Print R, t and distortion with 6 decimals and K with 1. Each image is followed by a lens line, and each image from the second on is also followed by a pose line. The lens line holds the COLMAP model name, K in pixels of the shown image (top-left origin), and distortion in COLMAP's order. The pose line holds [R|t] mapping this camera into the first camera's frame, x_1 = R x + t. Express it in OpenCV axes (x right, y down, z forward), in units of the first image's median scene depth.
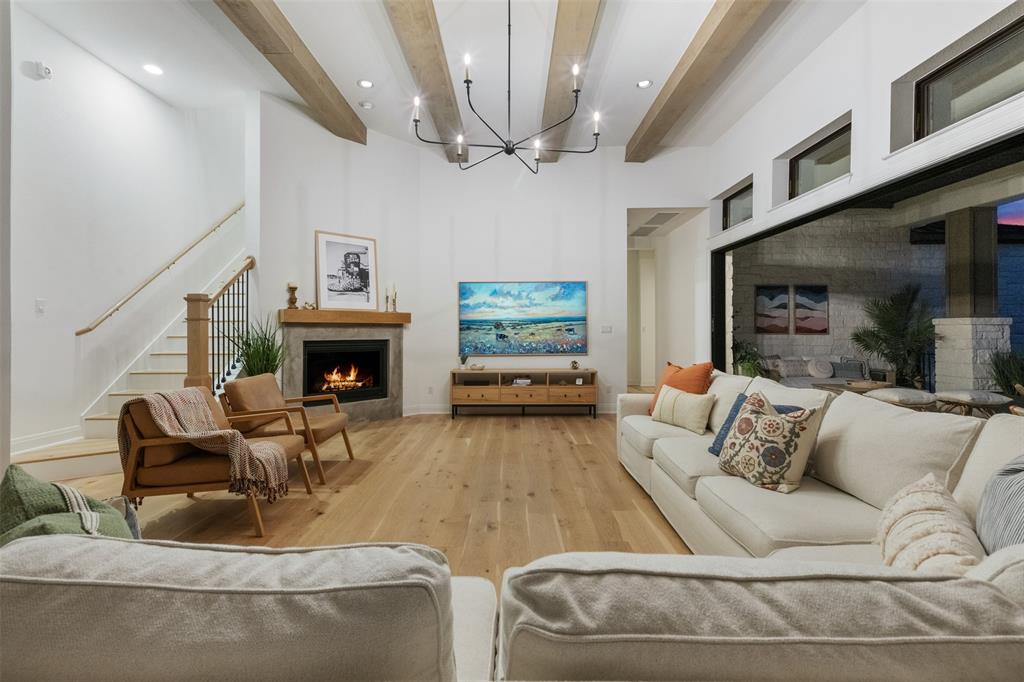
lens RADIAL K [[447.3, 0, 518.7], [0, 447.3, 331.6], [0, 0, 1]] dist [0.008351, -0.001650]
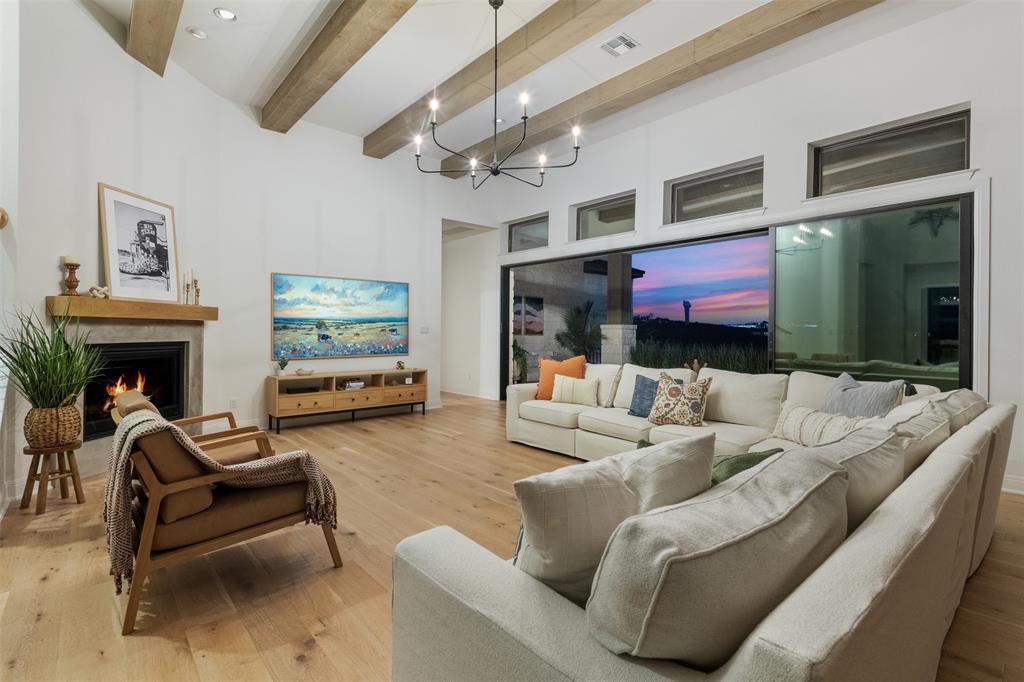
lens RADIAL K [[458.6, 0, 515.5], [0, 458.6, 336.1], [0, 0, 1]] dist [0.007977, -0.001322]
pose [[0.759408, 0.000182, 0.650615, -0.356419], [-0.006306, 0.999955, 0.007081, -0.000150], [-0.650584, -0.009480, 0.759375, 0.040481]]
